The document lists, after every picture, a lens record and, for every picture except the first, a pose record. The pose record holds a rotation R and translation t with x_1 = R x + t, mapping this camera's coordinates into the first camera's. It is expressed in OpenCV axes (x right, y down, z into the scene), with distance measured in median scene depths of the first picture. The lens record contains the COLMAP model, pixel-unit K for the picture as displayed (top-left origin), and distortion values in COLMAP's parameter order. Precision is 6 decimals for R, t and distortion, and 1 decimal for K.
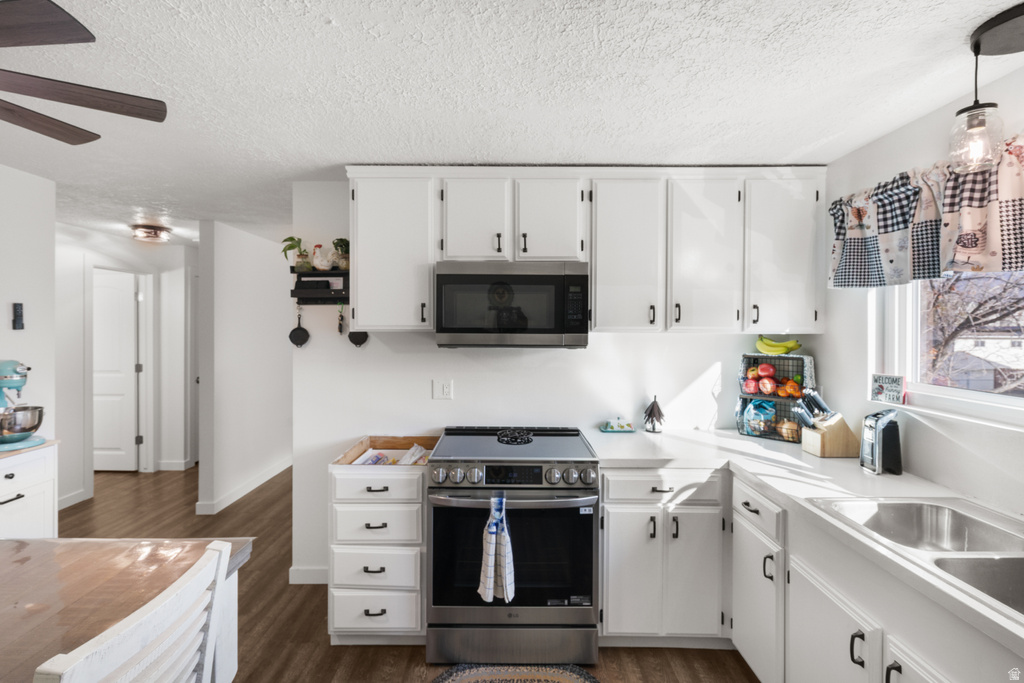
lens RADIAL K [[477.3, 0, 511.0], [0, 477.3, 333.0], [0, 0, 1]] dist [-0.012135, 0.000110]
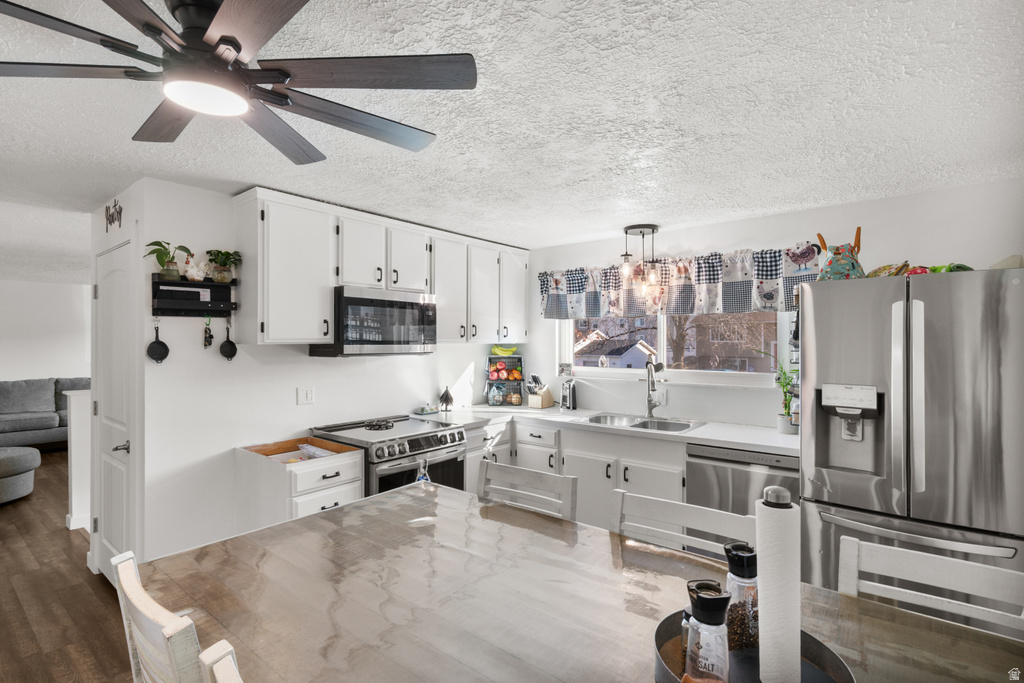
lens RADIAL K [[477.3, 0, 510.6], [0, 477.3, 342.8], [0, 0, 1]] dist [-0.012135, 0.000110]
pose [[0.633729, -0.007613, 0.773518, -0.804129], [0.012685, 0.999919, -0.000550, 0.000915], [-0.773451, 0.010160, 0.633775, -0.095973]]
